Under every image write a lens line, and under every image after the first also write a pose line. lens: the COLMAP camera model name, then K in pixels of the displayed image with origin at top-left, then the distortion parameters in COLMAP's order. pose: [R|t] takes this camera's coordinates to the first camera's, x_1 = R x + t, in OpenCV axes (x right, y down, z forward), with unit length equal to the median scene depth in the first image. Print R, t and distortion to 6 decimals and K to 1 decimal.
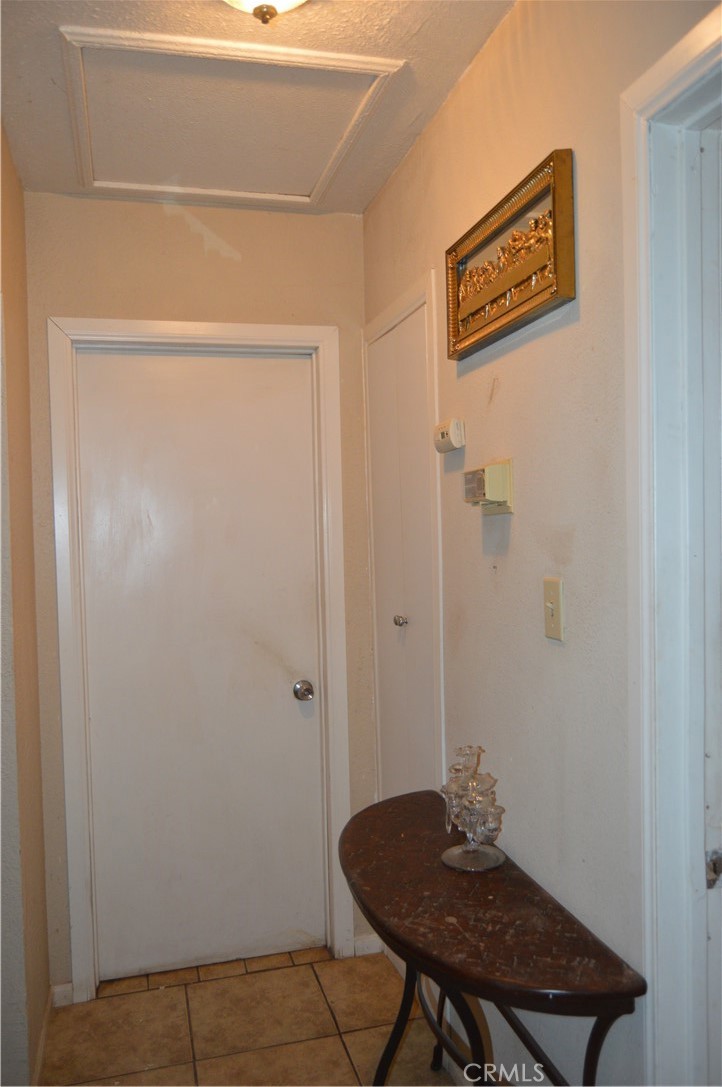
lens RADIAL K [[852.9, 0, 361.0], [0, 852.9, 543.5], [0, 0, 1]] dist [-0.018624, 0.014686]
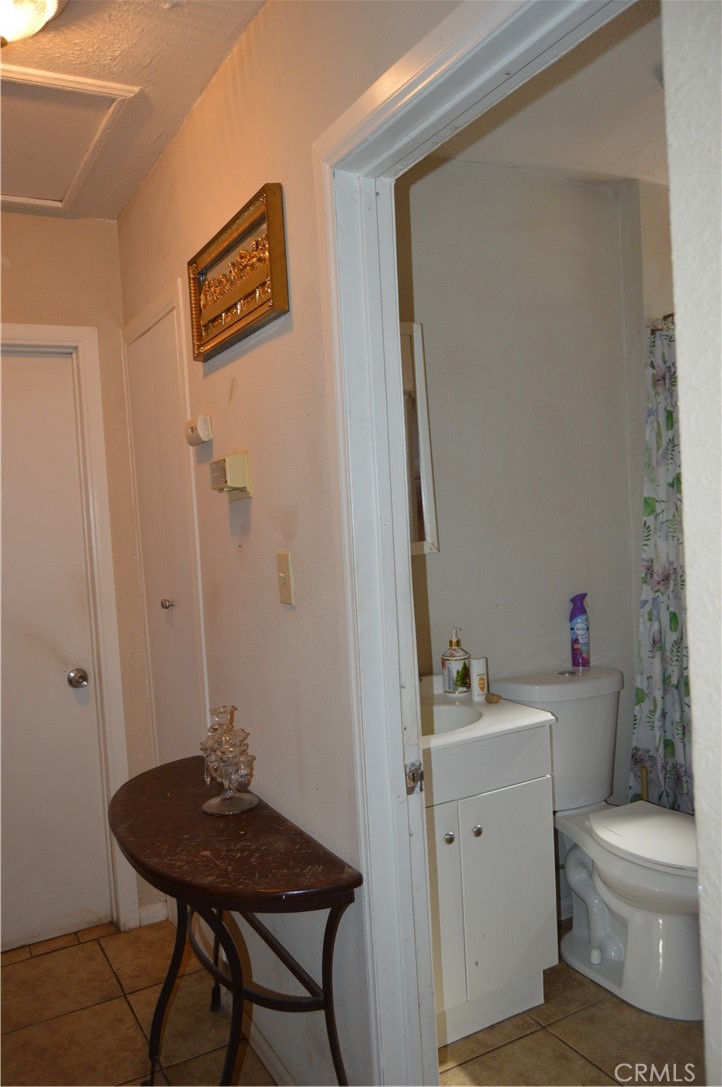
lens RADIAL K [[852.9, 0, 361.0], [0, 852.9, 543.5], [0, 0, 1]] dist [-0.018624, 0.014686]
pose [[0.971277, -0.042064, 0.234205, 0.049570], [0.041010, 0.999115, 0.009371, 0.020680], [-0.234392, 0.000503, 0.972142, -0.136055]]
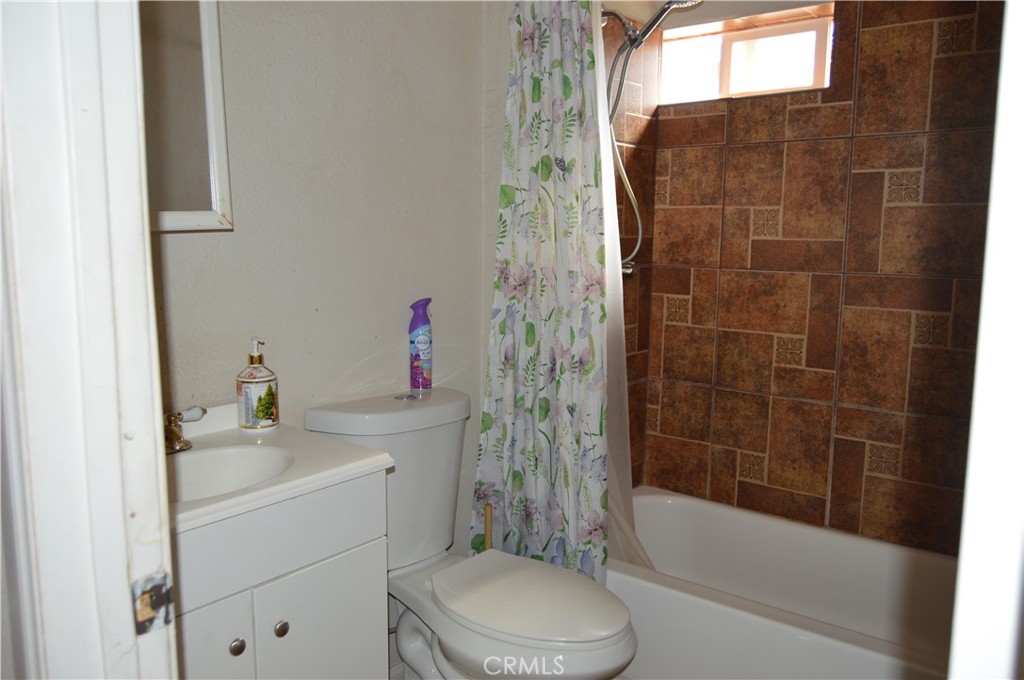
lens RADIAL K [[803.5, 0, 512.0], [0, 803.5, 340.0], [0, 0, 1]] dist [-0.018624, 0.014686]
pose [[0.809862, -0.054703, 0.584064, 0.214042], [-0.006800, 0.994700, 0.102591, 0.082377], [-0.586581, -0.087056, 0.805198, 0.255172]]
